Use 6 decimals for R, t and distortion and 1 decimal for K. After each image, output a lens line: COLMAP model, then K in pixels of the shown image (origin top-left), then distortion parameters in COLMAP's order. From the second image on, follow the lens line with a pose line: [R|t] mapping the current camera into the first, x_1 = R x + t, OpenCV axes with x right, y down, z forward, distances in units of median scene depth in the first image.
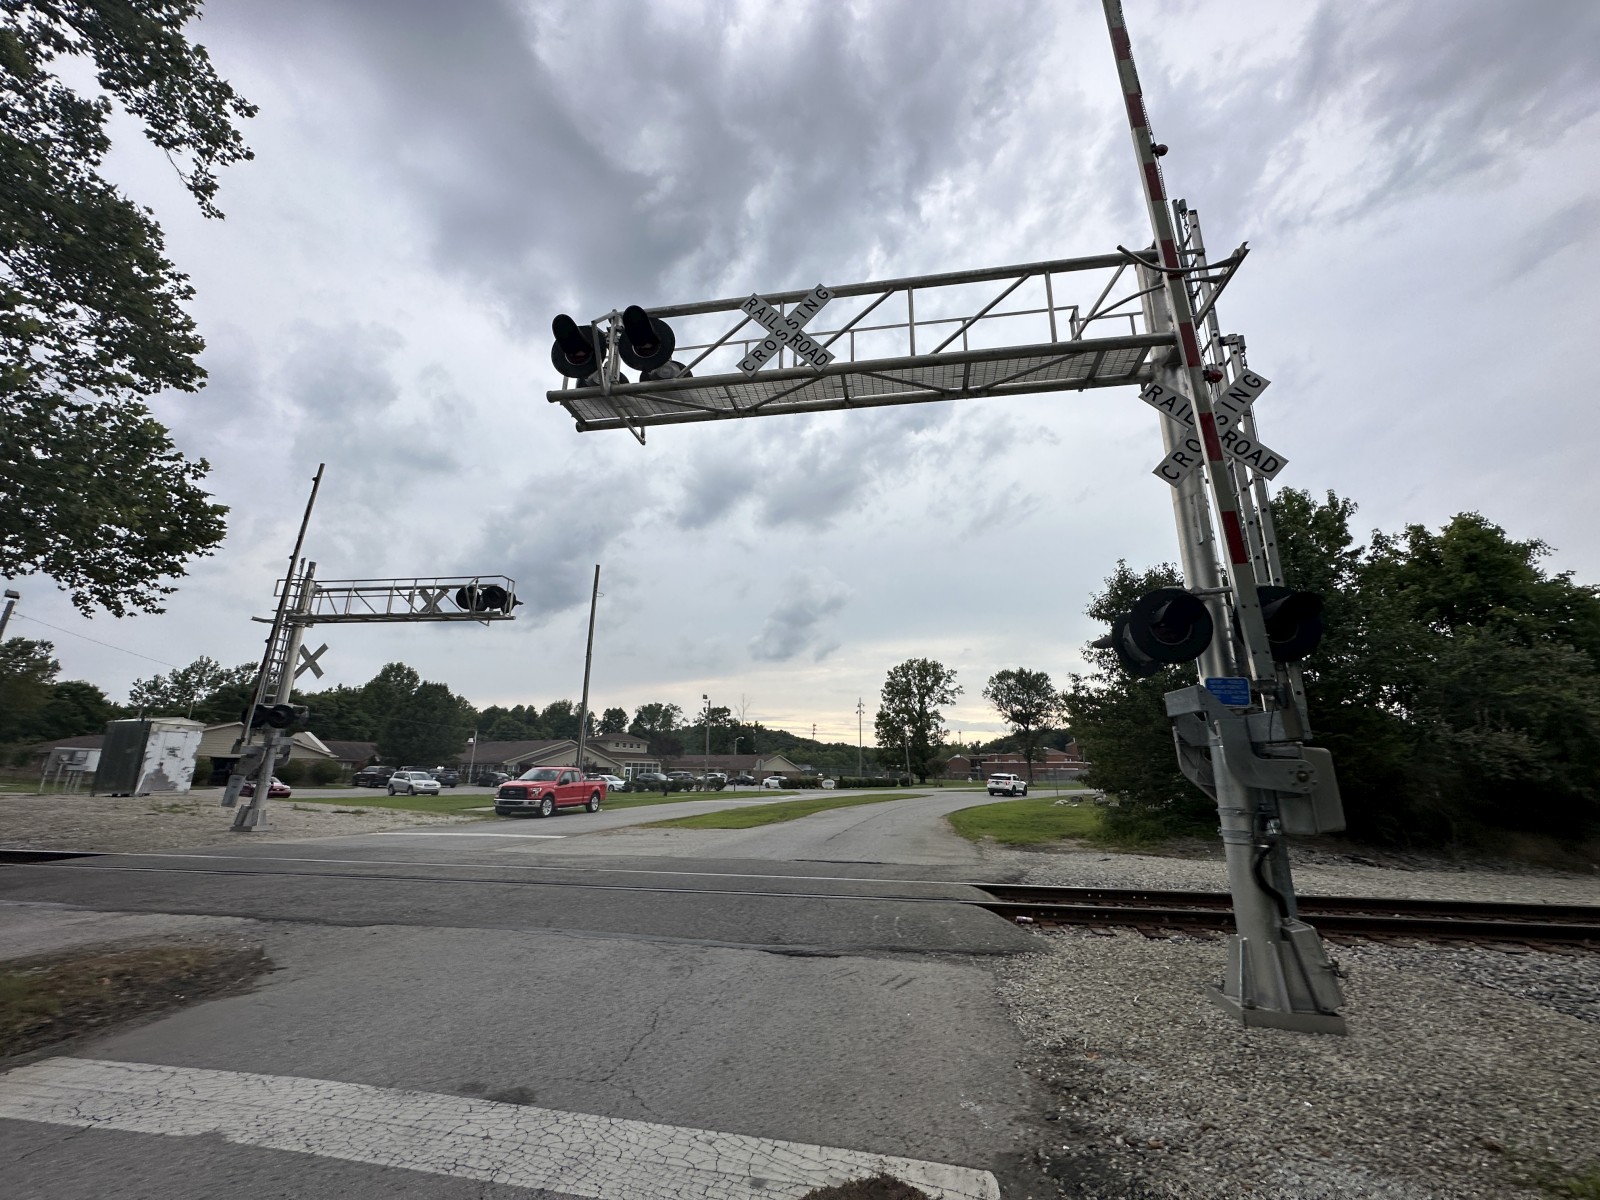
lens RADIAL K [[637.8, 0, 801.3], [0, 637.8, 597.4], [0, 0, 1]] dist [-0.001258, 0.000362]
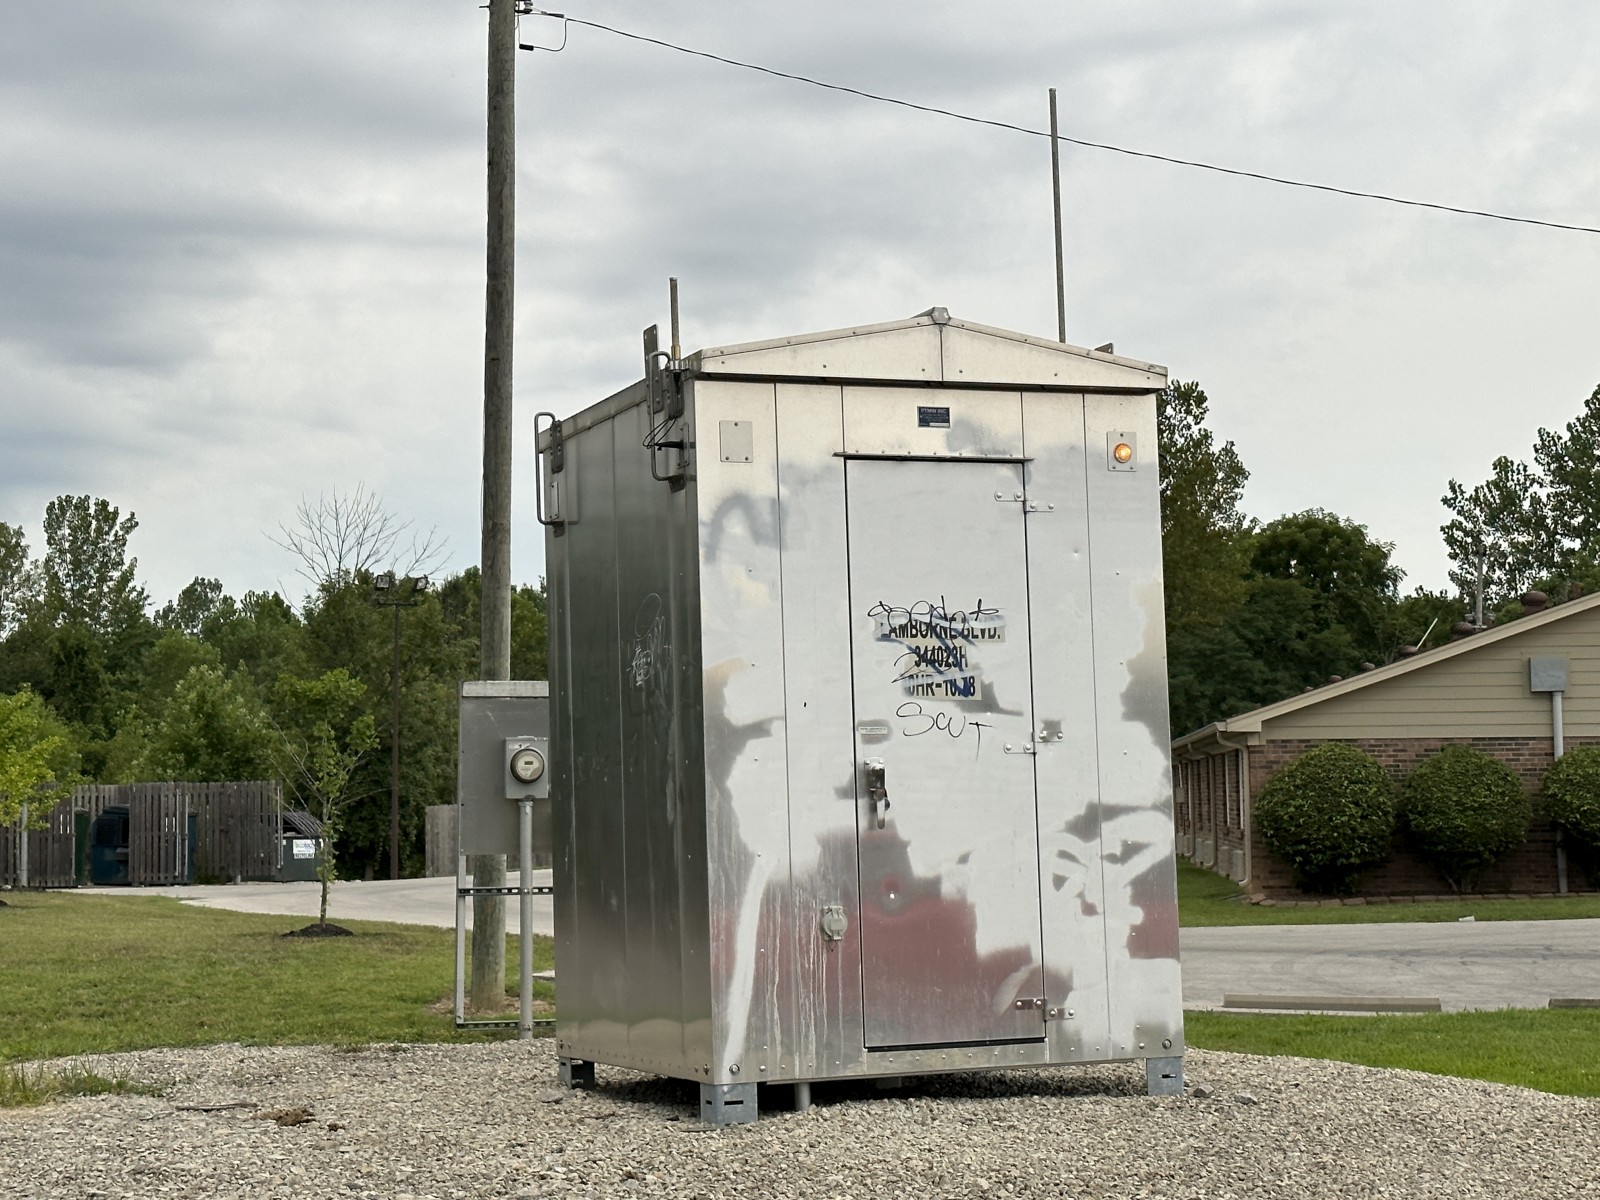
lens RADIAL K [[2829.5, 0, 800.0], [0, 2829.5, 600.0], [0, 0, 1]] dist [0.042346, 0.043271]
pose [[0.484202, -0.082456, -0.871062, -0.818558], [0.254073, 0.965902, 0.049799, 0.273305], [0.837255, -0.245426, 0.488641, 1.022269]]
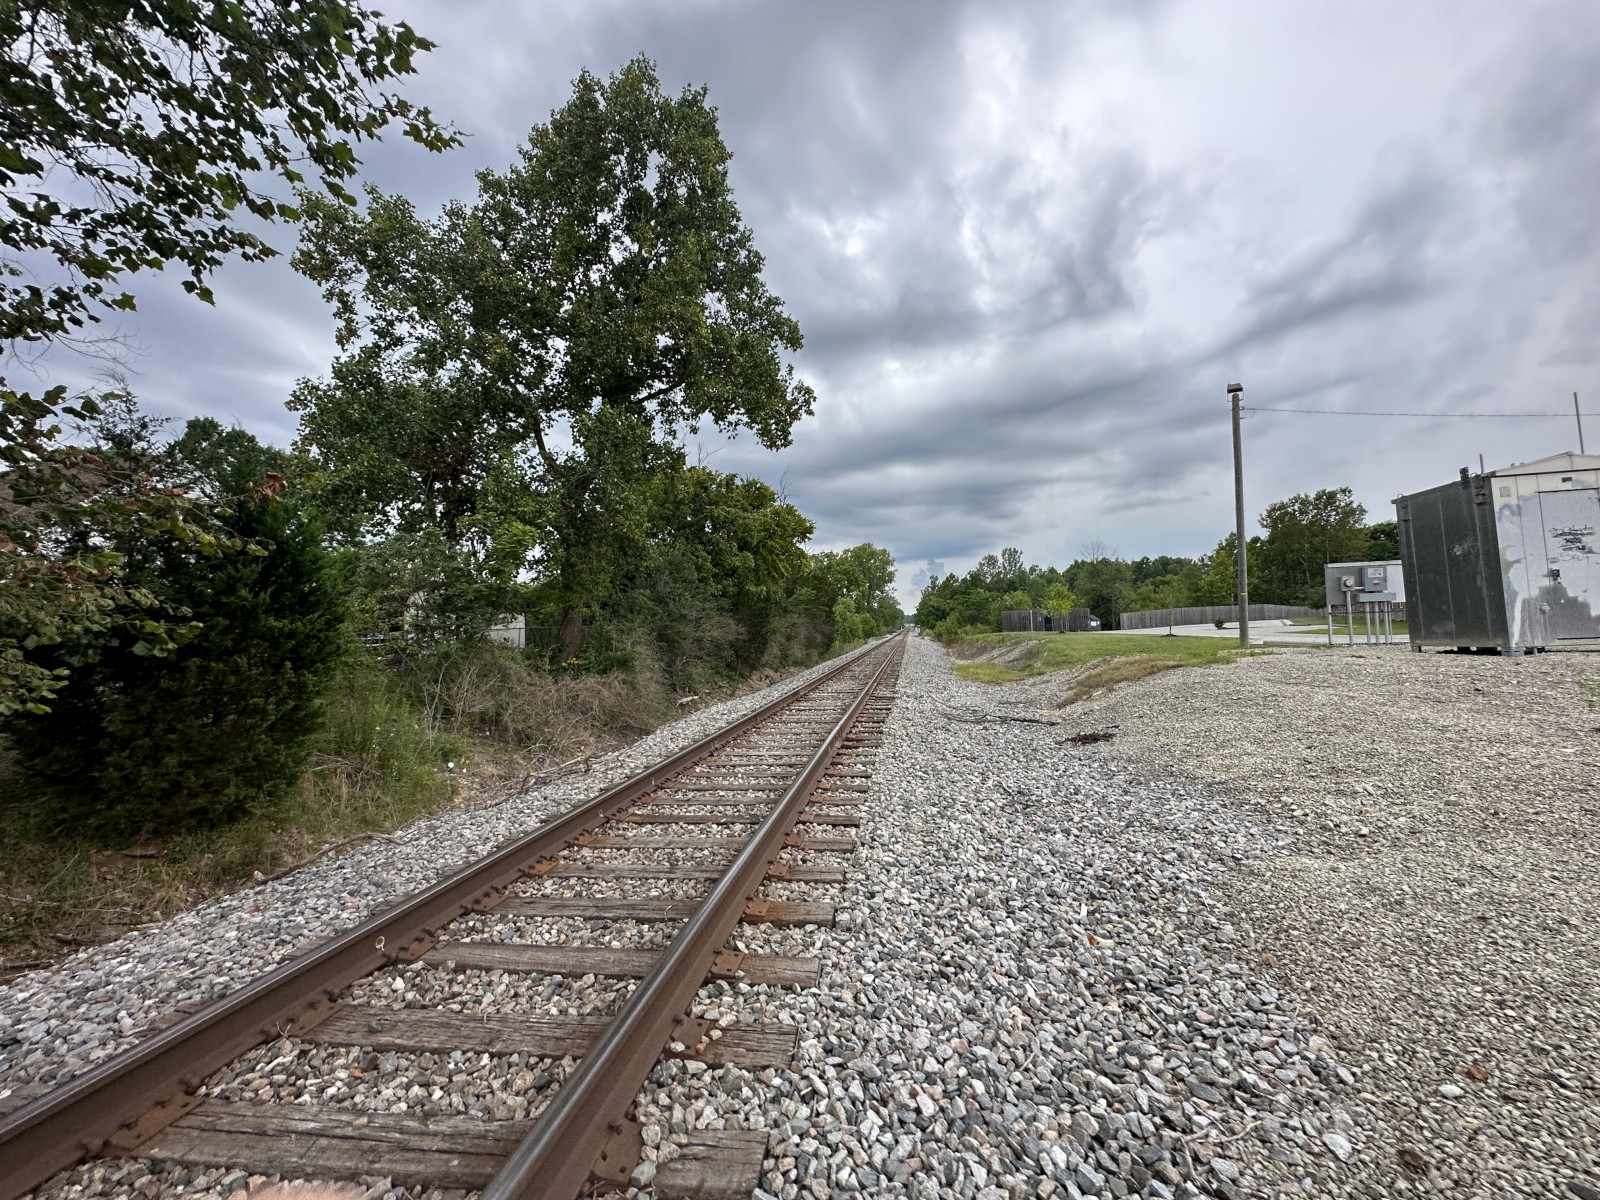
lens RADIAL K [[637.8, 0, 801.3], [0, 637.8, 597.4], [0, 0, 1]] dist [-0.001258, 0.000362]
pose [[-0.038567, -0.060436, -0.997427, -0.779283], [0.303904, 0.950177, -0.069323, 0.211774], [0.951922, -0.305796, -0.018279, 0.735133]]
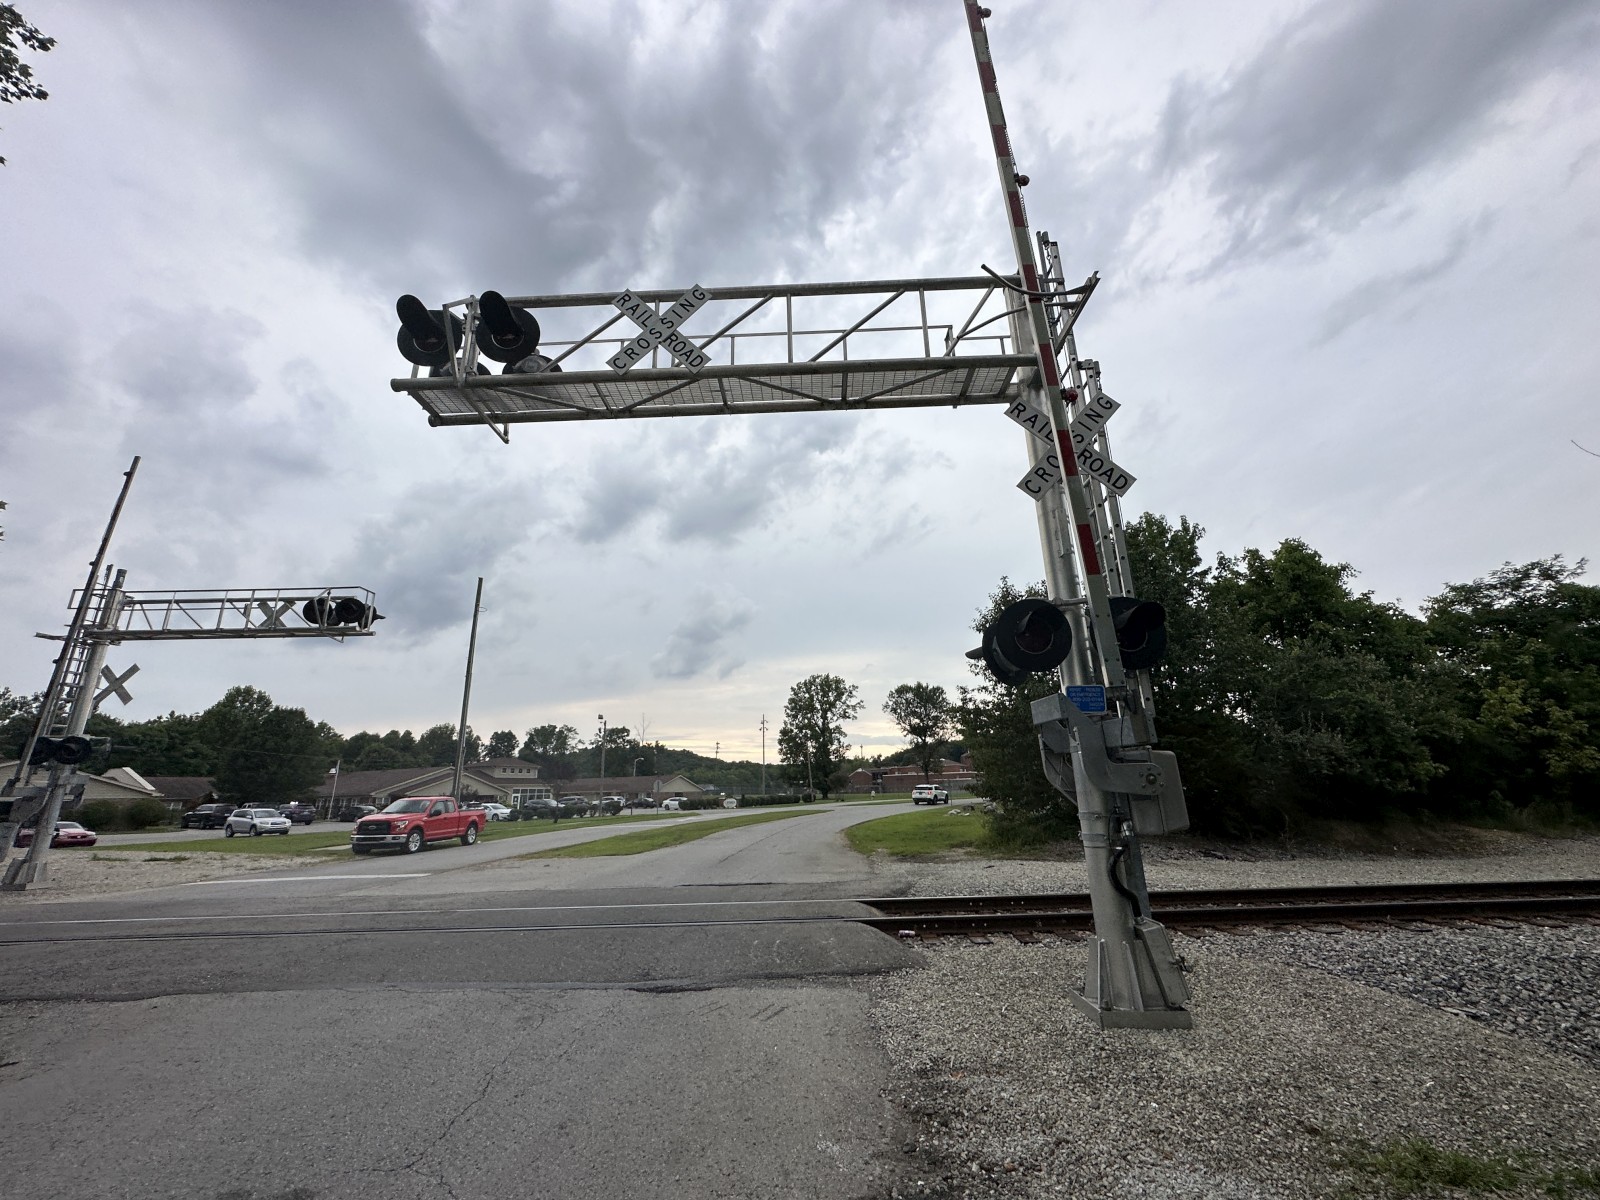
lens RADIAL K [[637.8, 0, 801.3], [0, 637.8, 597.4], [0, 0, 1]] dist [-0.001258, 0.000362]
pose [[0.989019, 0.005808, 0.147677, 0.016183], [-0.001969, 0.999657, -0.026131, 0.003004], [-0.147778, 0.025554, 0.988690, 0.011377]]
